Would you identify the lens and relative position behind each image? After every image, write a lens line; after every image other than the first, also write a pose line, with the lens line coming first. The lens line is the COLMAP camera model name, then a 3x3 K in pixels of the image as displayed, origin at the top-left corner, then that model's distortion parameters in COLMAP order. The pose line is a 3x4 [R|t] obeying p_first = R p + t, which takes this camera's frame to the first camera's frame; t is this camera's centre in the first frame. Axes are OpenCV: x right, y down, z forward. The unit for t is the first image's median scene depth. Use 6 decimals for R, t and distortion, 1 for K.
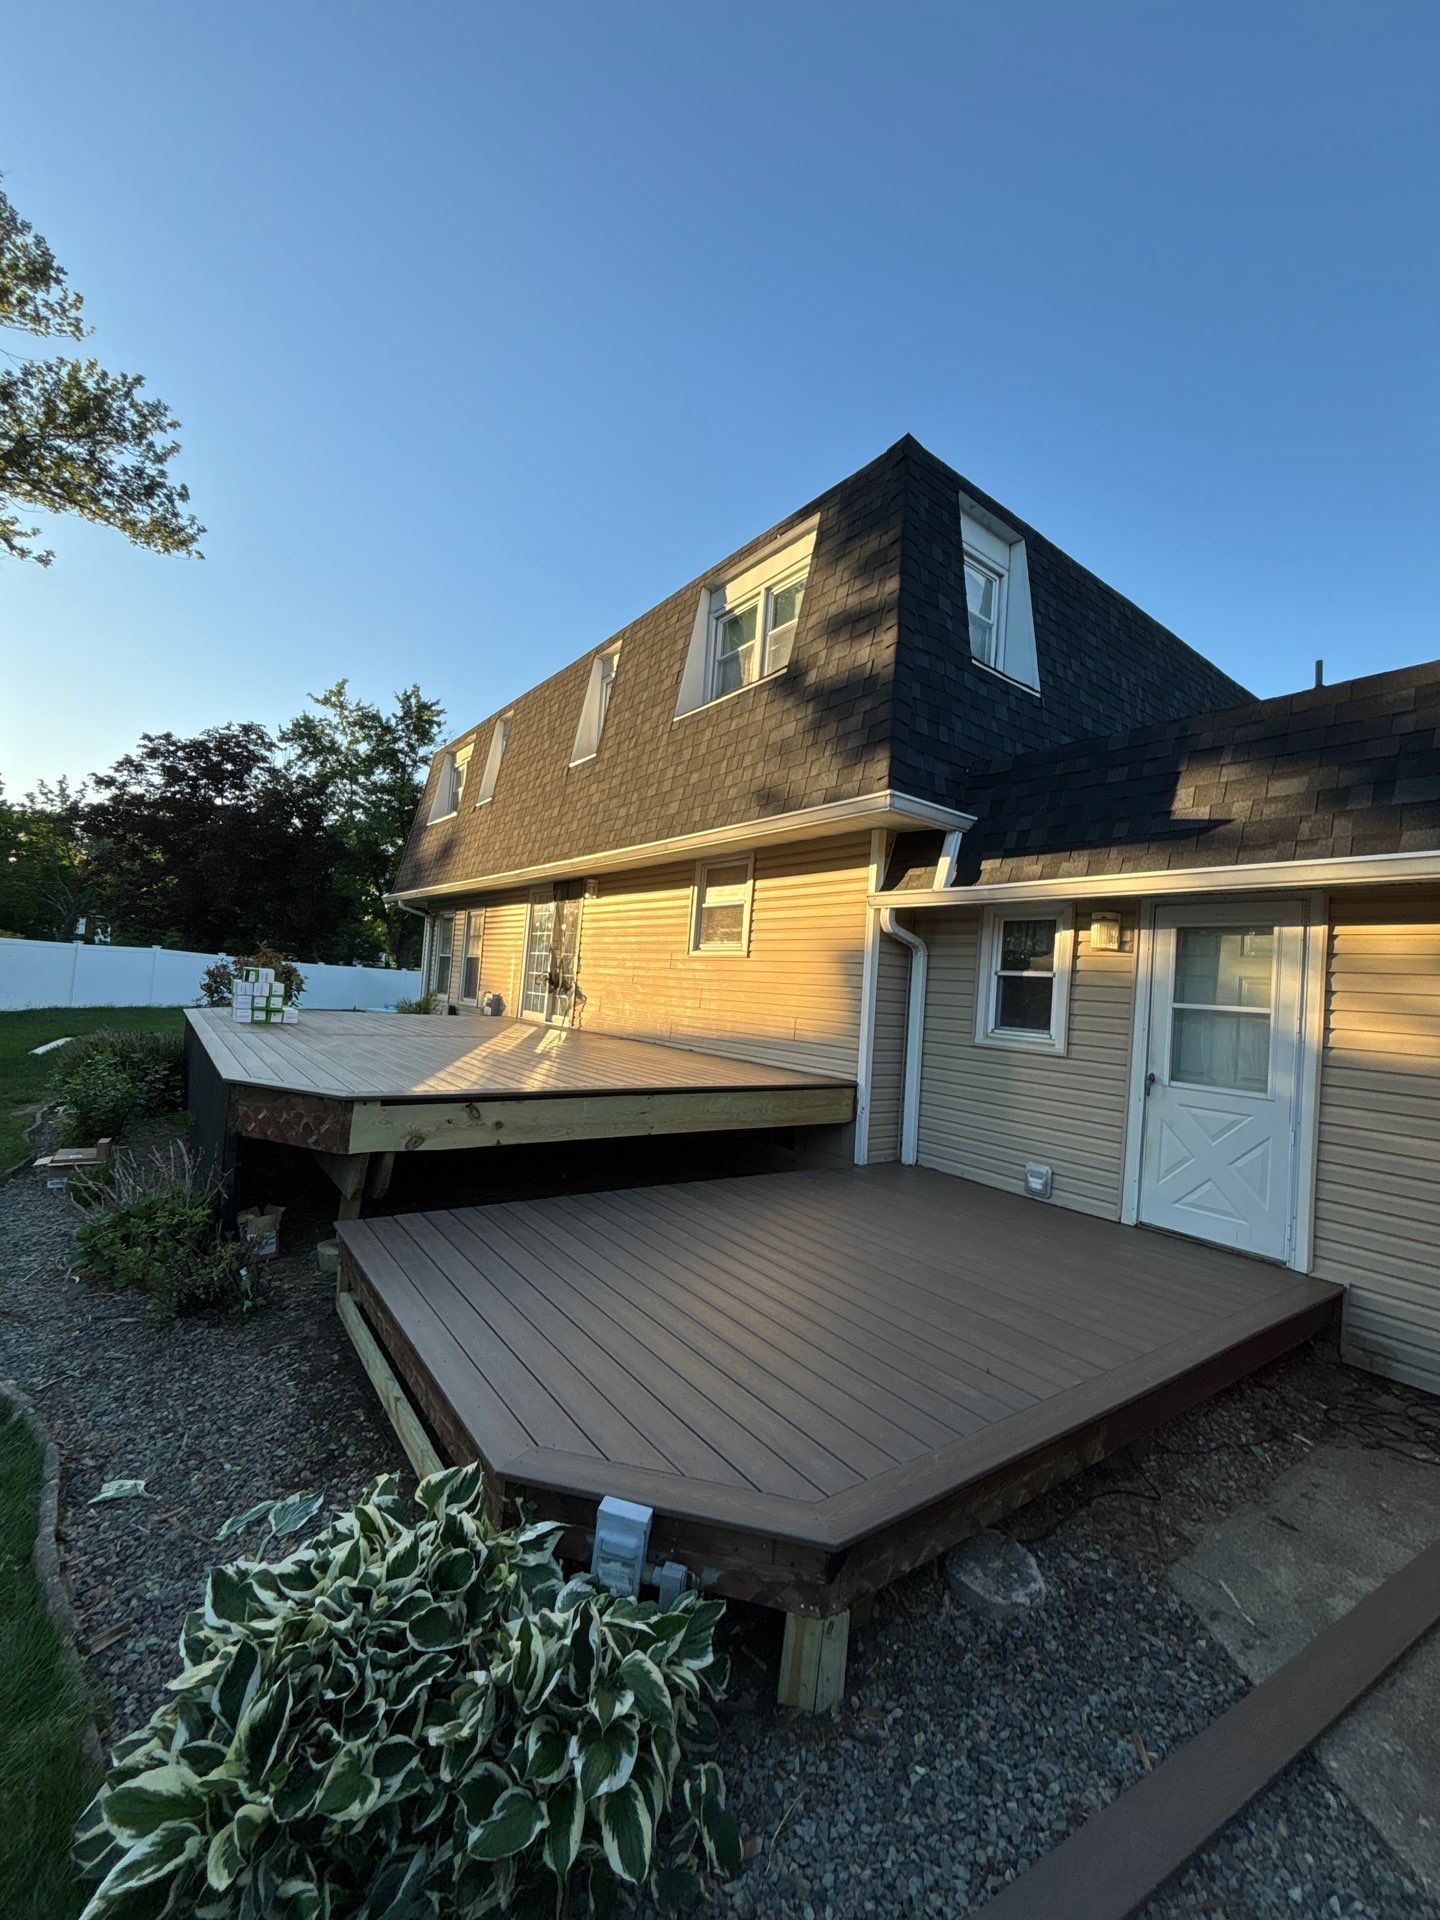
lens RADIAL K [[771.3, 0, 718.0], [0, 771.3, 960.8], [0, 0, 1]] dist [0.000784, -0.000348]
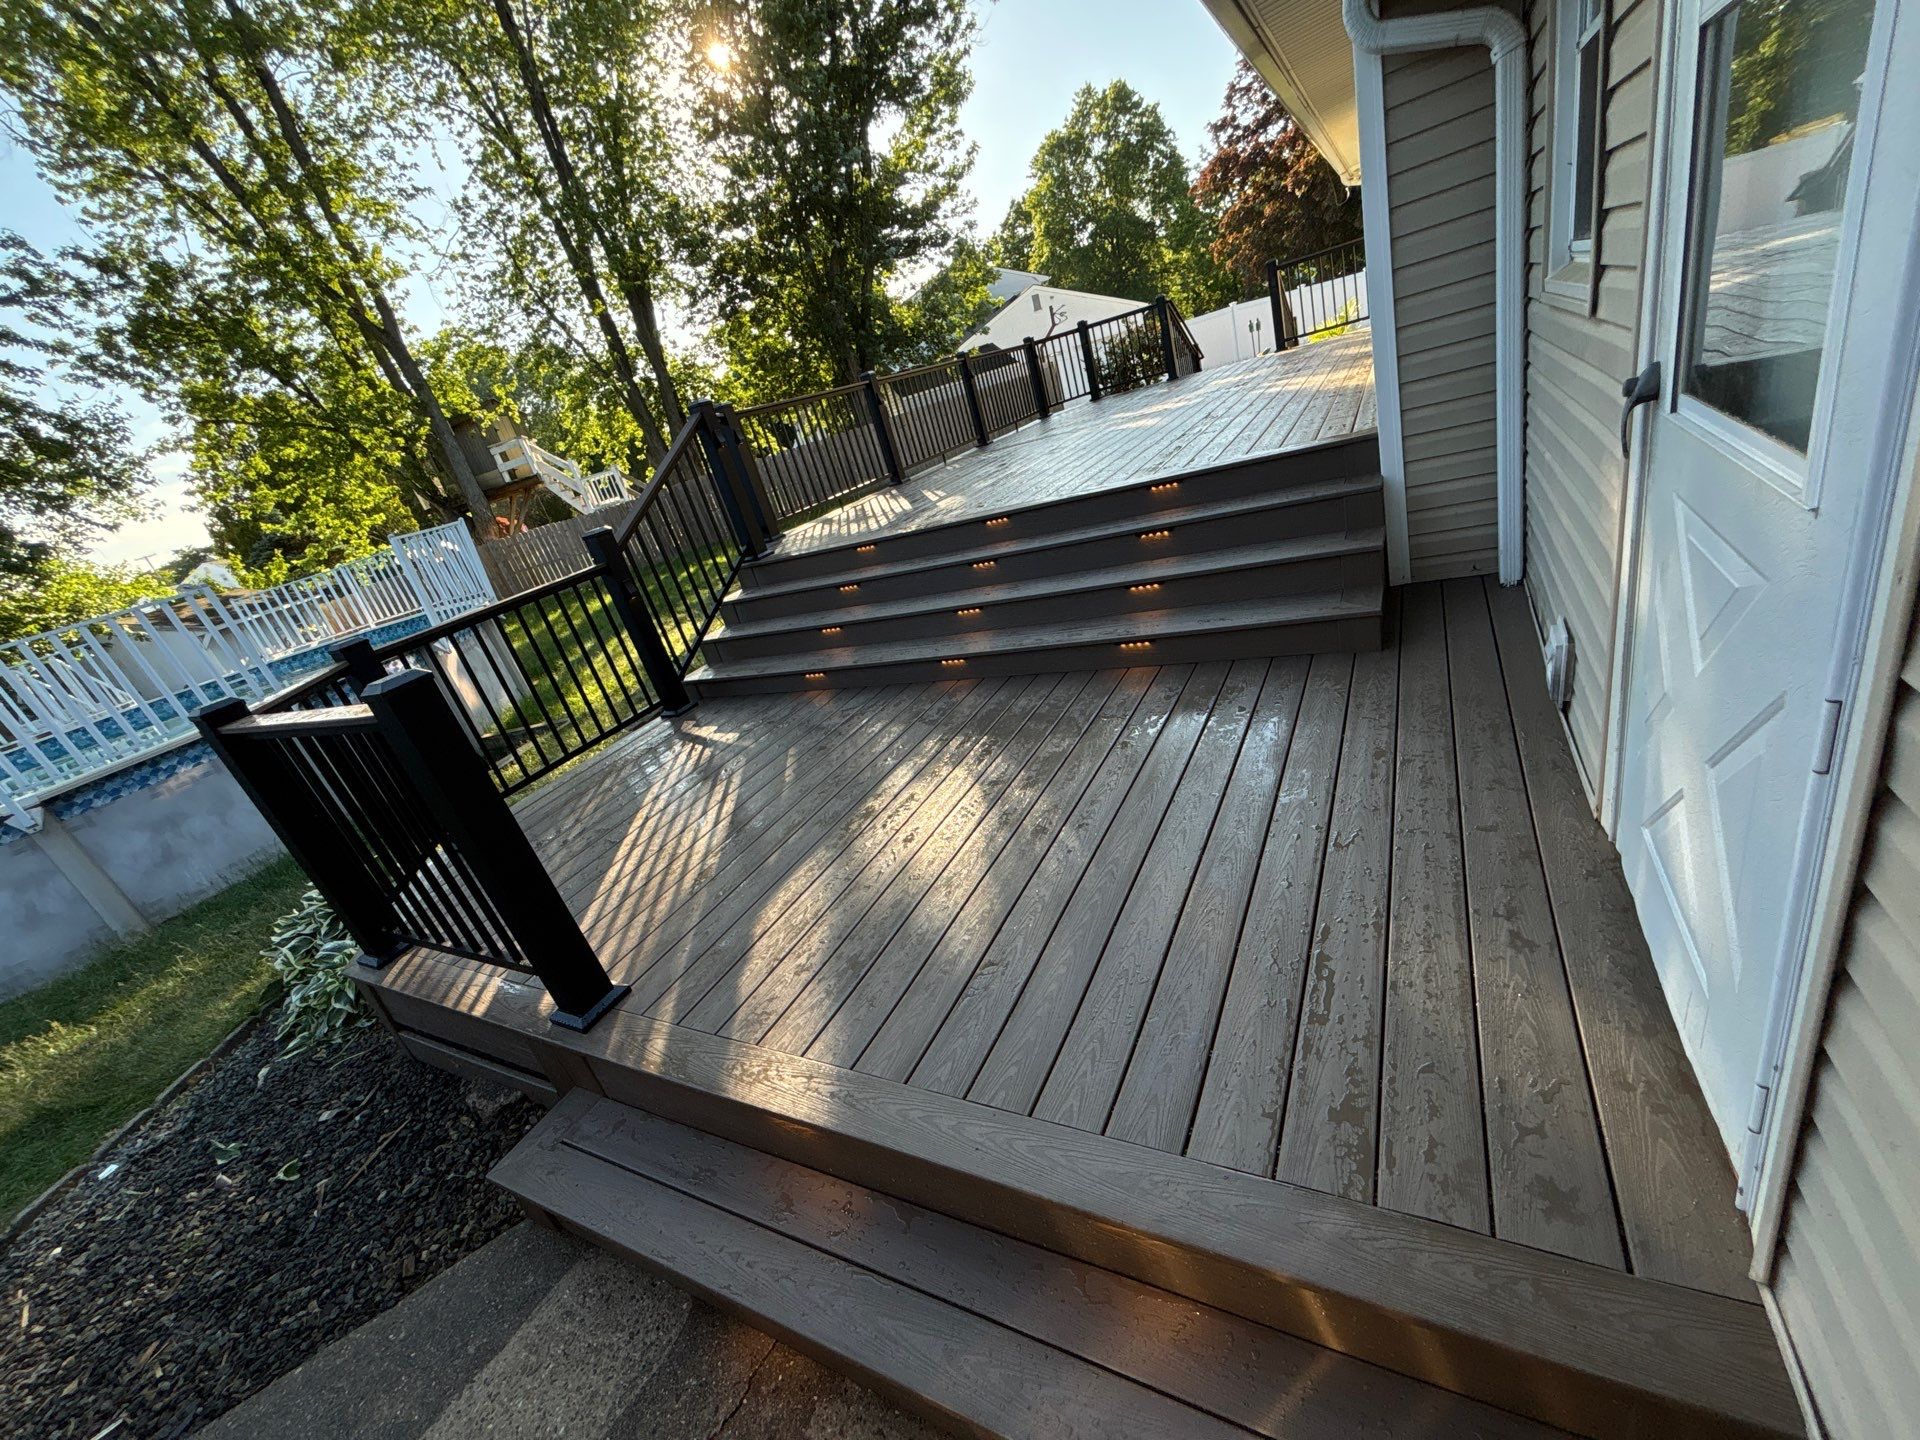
lens RADIAL K [[767.3, 0, 953.0], [0, 767.3, 718.3], [0, 0, 1]] dist [-0.001748, -0.000041]
pose [[0.390991, 0.180585, -0.902505, 0.491830], [0.331806, 0.886972, 0.321225, 0.066724], [0.858505, -0.425053, 0.286879, 0.488655]]
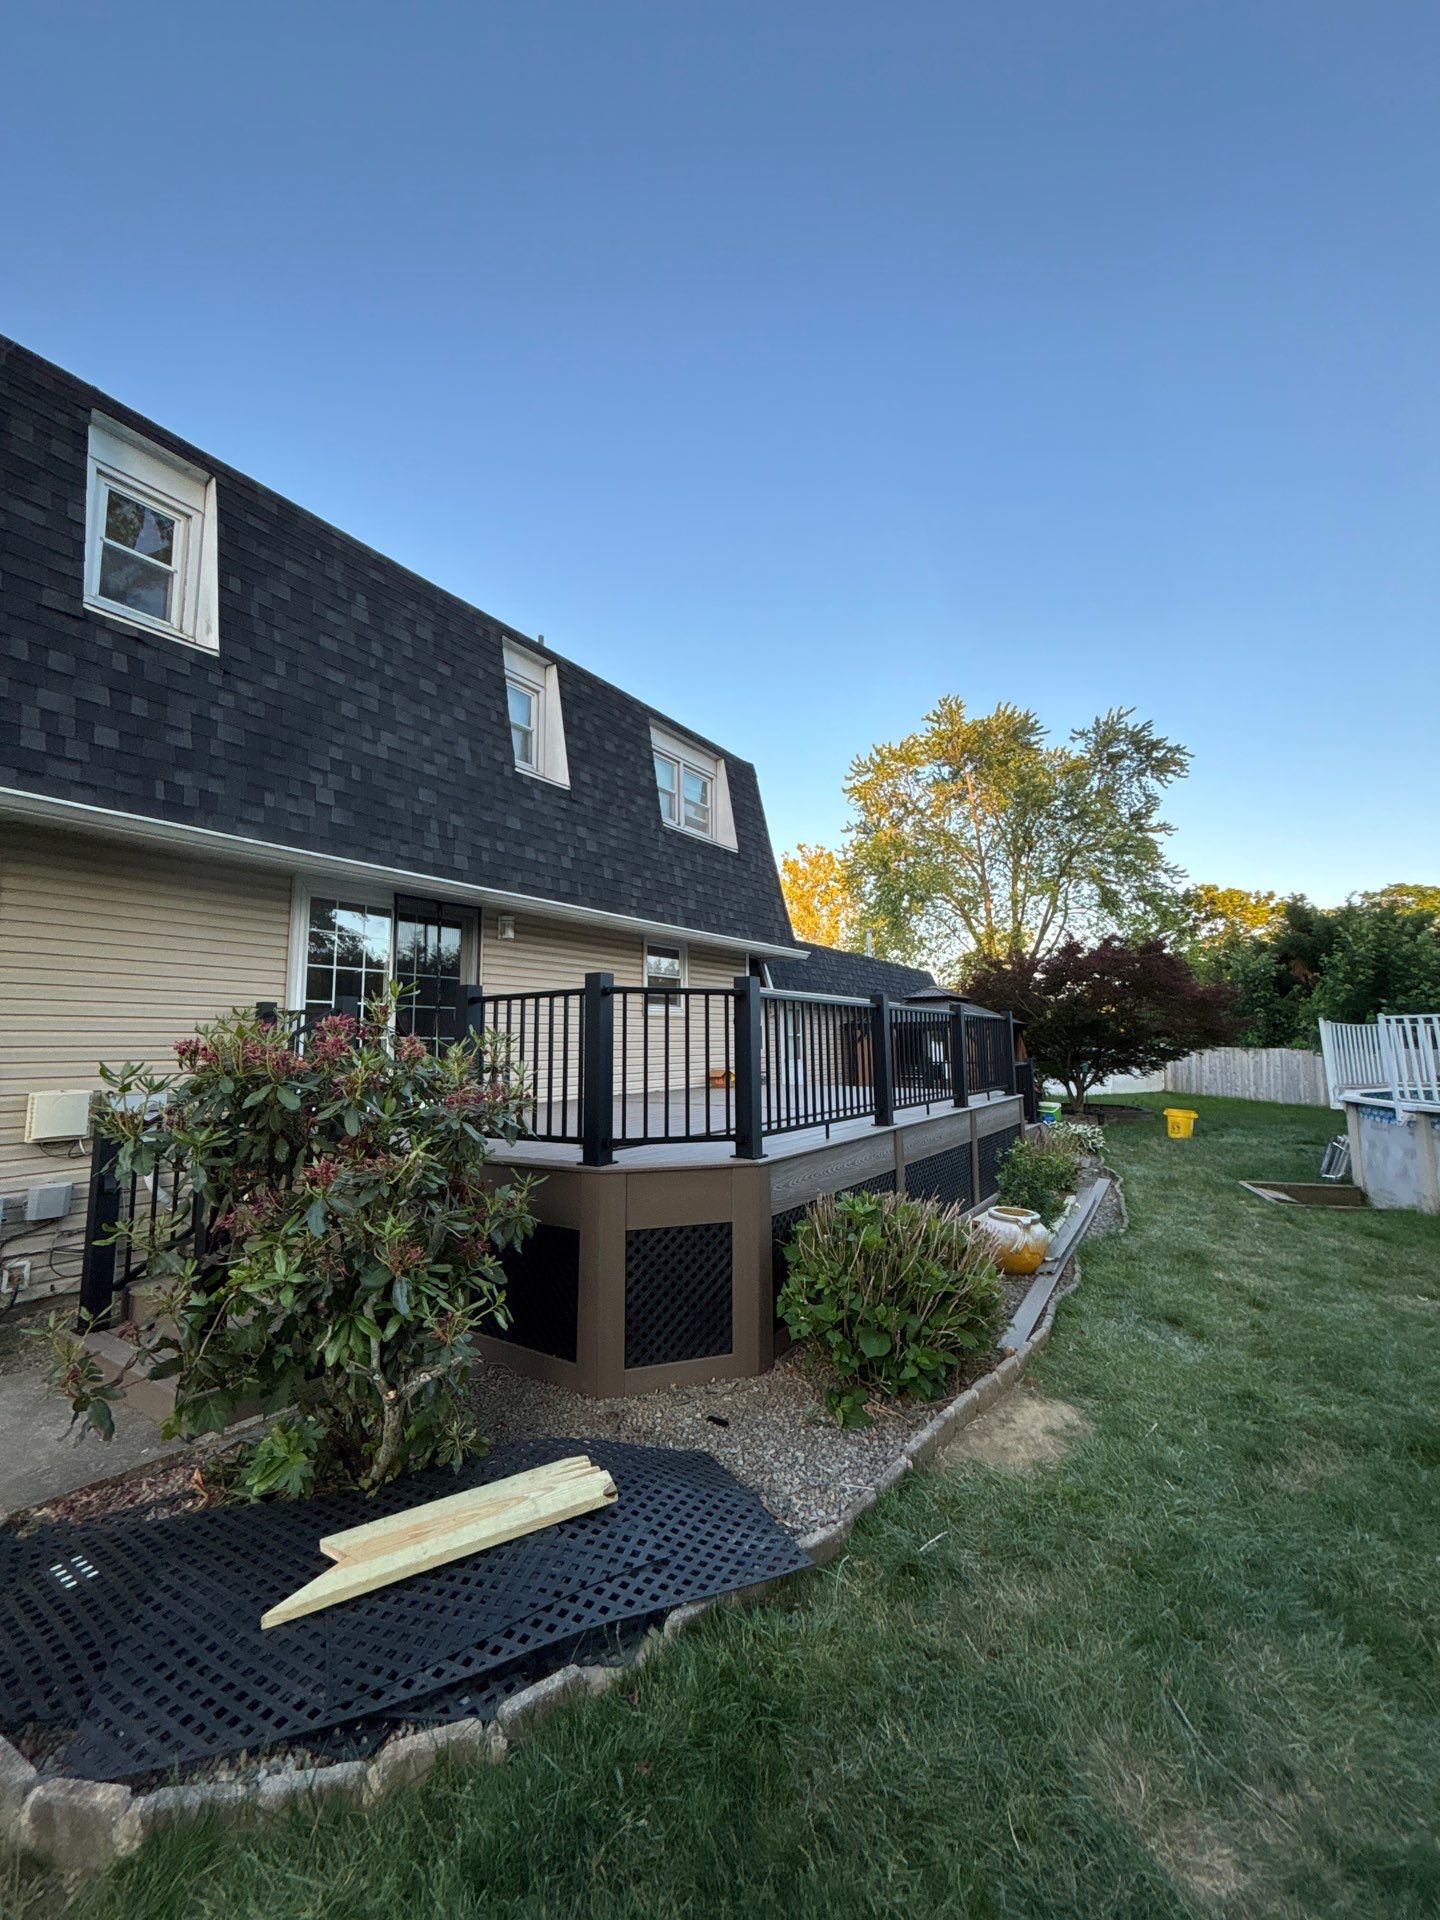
lens RADIAL K [[775.2, 0, 720.0], [0, 775.2, 960.0], [0, 0, 1]] dist [-0.010712, 0.006434]
pose [[-0.336629, 0.033041, 0.941058, -1.478494], [-0.051845, 0.997218, -0.053558, -0.039049], [-0.940209, -0.066818, -0.333979, 1.554848]]
